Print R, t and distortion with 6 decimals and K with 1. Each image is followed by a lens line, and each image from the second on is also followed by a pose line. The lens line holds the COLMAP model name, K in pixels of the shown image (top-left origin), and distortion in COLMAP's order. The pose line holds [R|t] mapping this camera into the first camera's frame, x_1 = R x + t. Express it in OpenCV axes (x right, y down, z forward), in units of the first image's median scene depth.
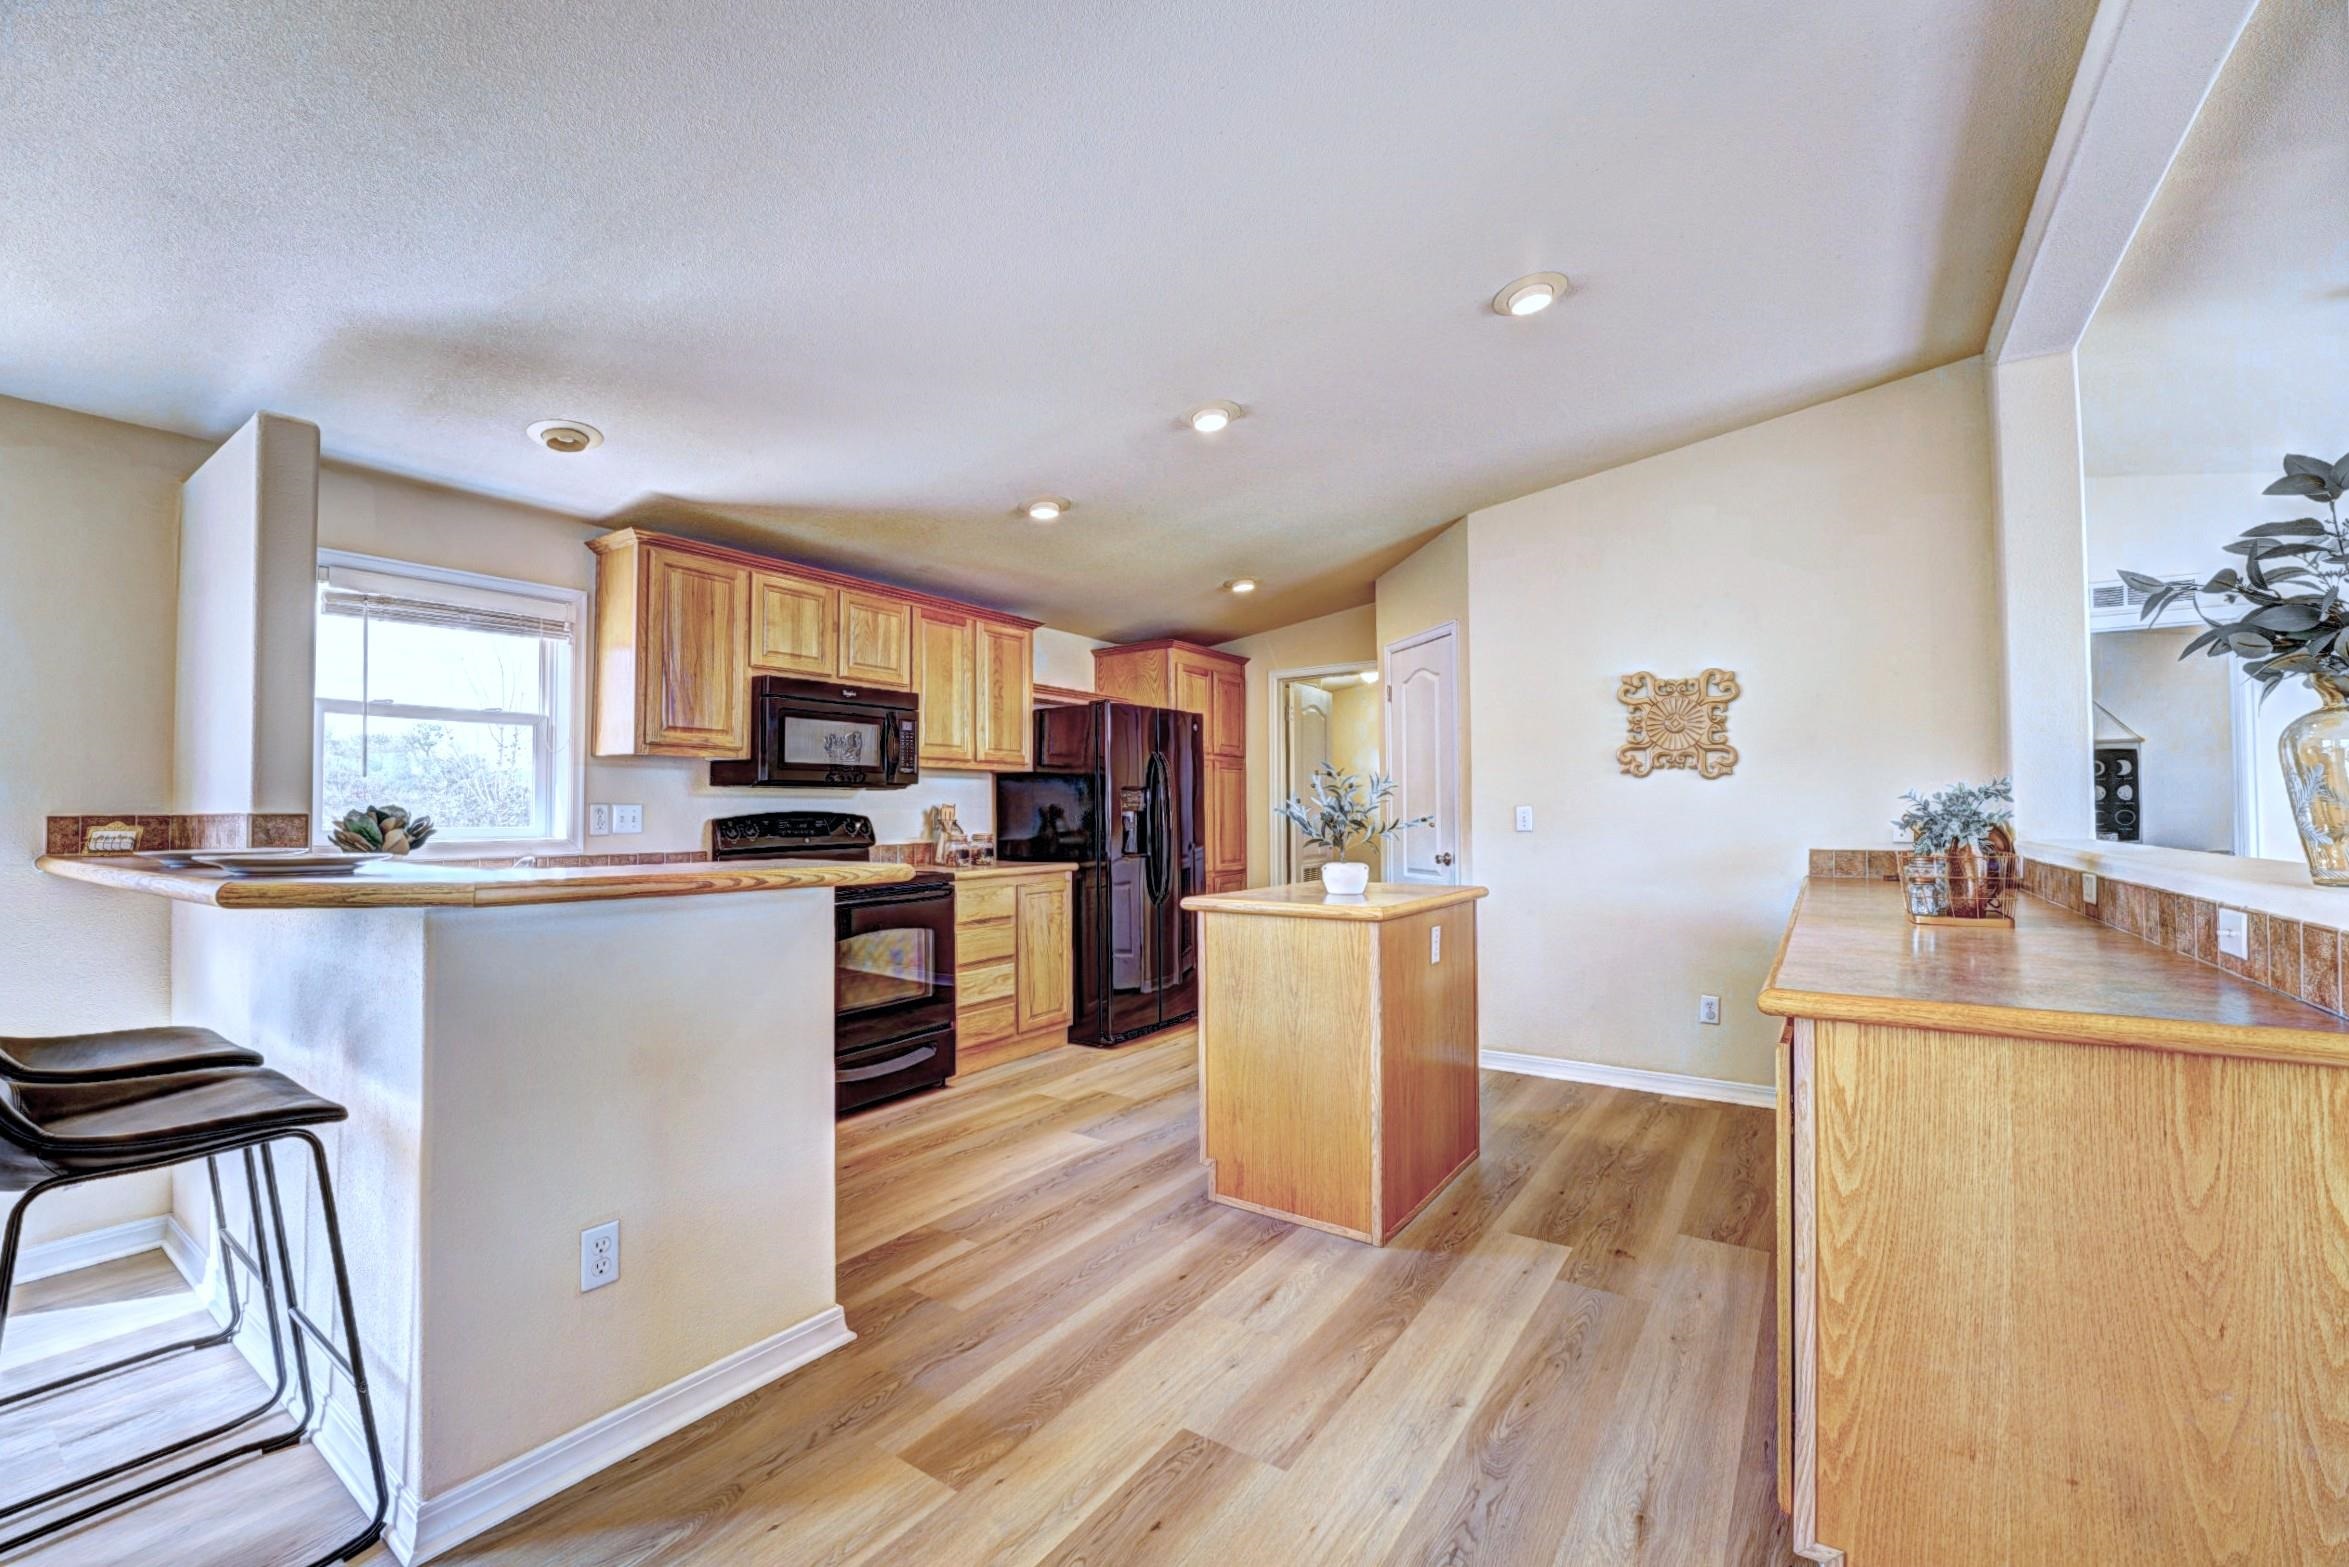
lens RADIAL K [[965.2, 0, 1177.8], [0, 965.2, 791.8], [0, 0, 1]] dist [-0.026078, 0.002587]
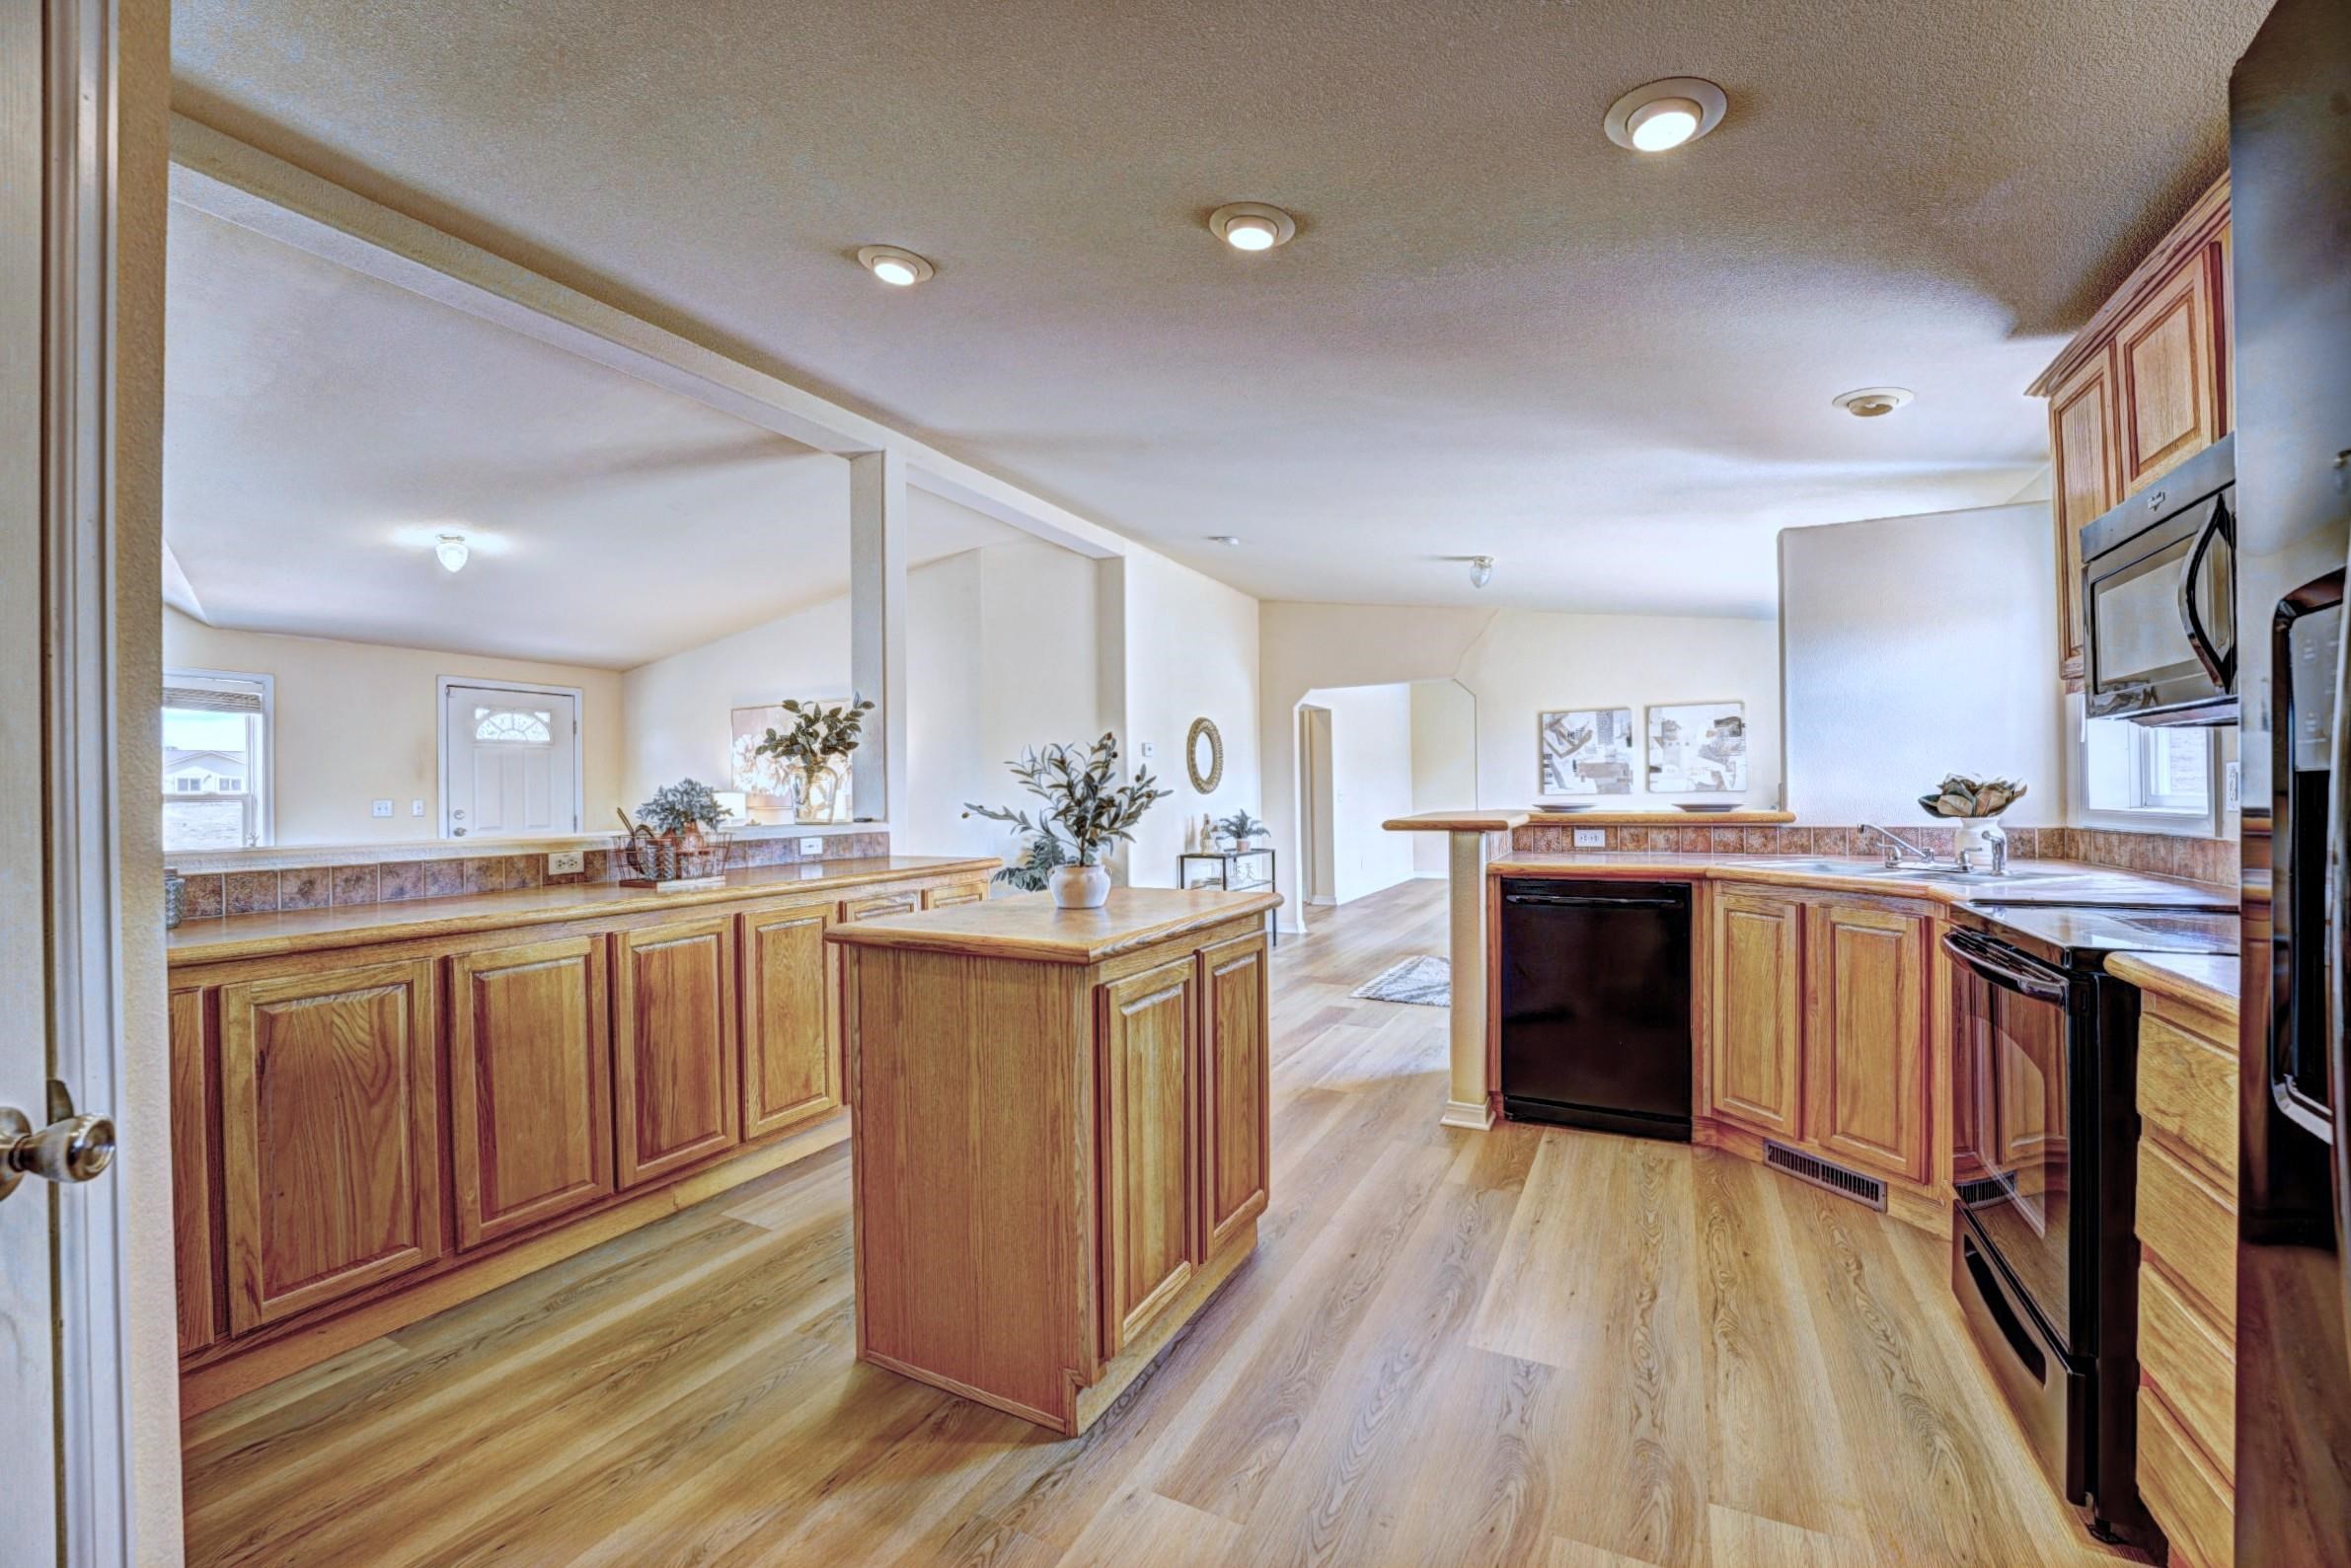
lens RADIAL K [[965.9, 0, 1147.0], [0, 965.9, 791.7], [0, 0, 1]] dist [-0.026078, 0.002587]
pose [[-0.995225, 0.020357, -0.095457, 0.153973], [0.022364, 0.999550, -0.019999, 0.026355], [0.095007, -0.022039, -0.995233, 1.403871]]
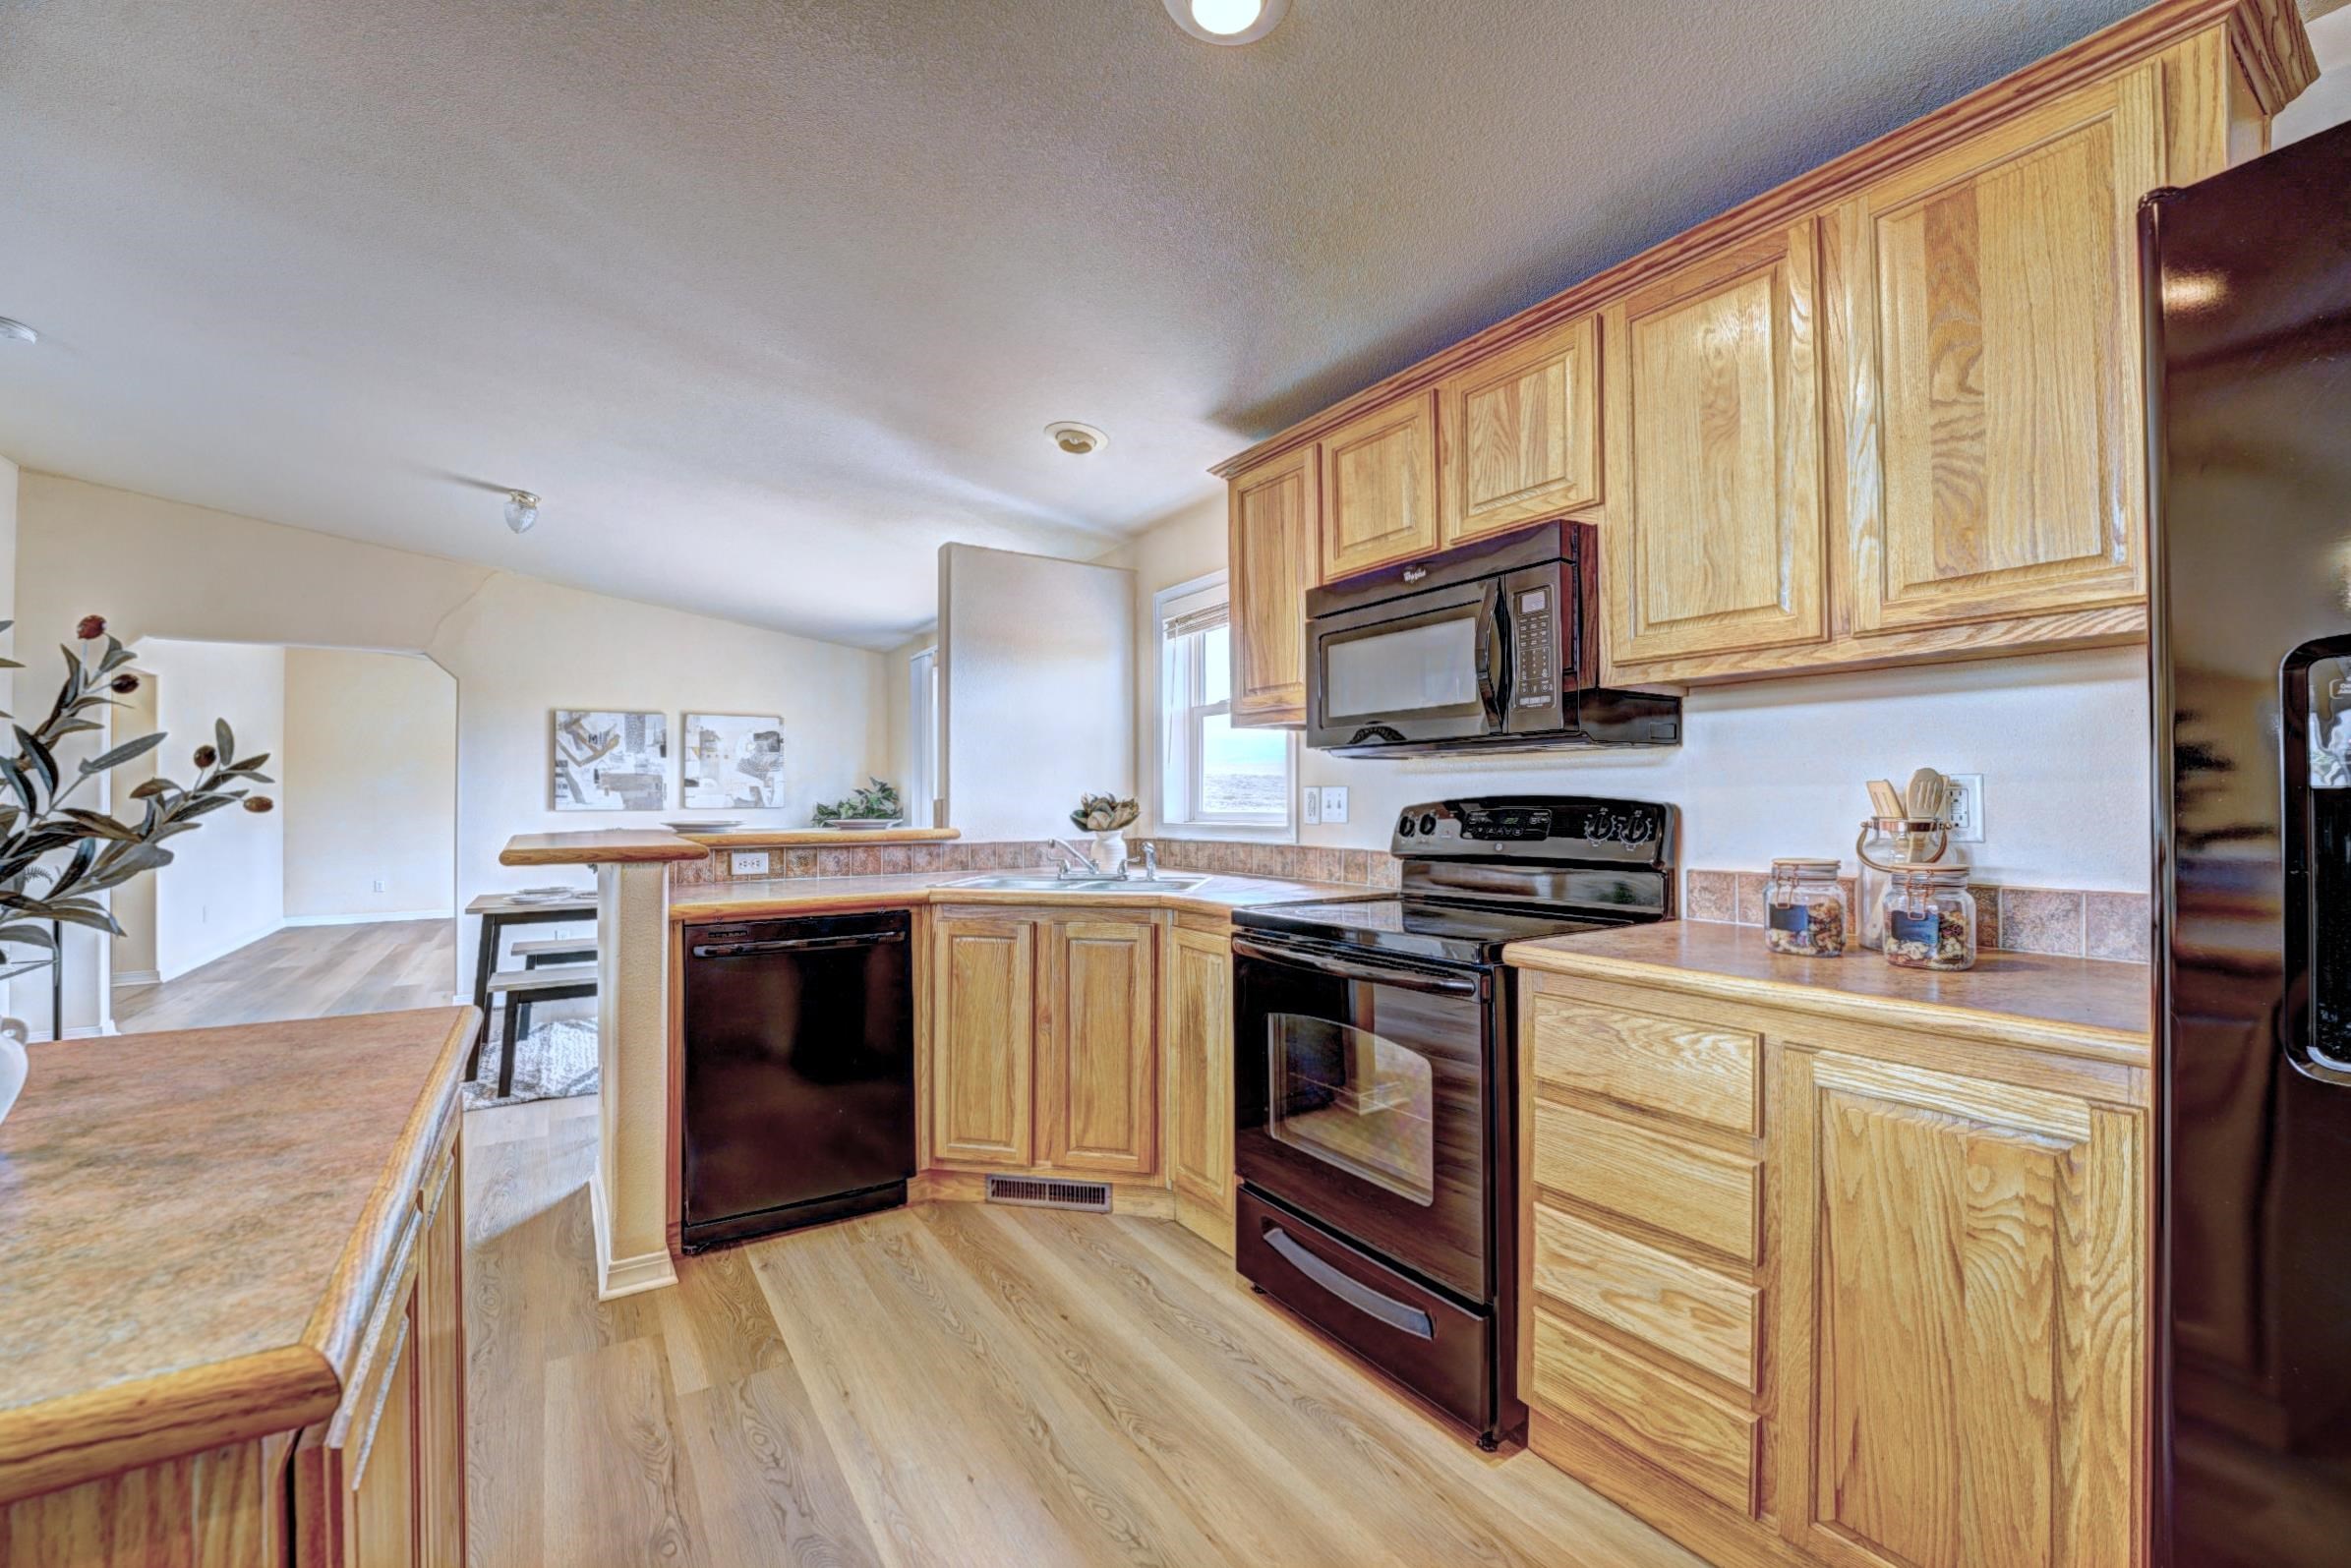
lens RADIAL K [[965.9, 0, 1177.3], [0, 965.9, 786.5], [0, 0, 1]] dist [-0.026078, 0.002587]
pose [[-0.387512, -0.006020, -0.921845, 0.209758], [0.023468, 0.999590, -0.016392, 0.021761], [0.921566, -0.027986, -0.387212, 1.109383]]
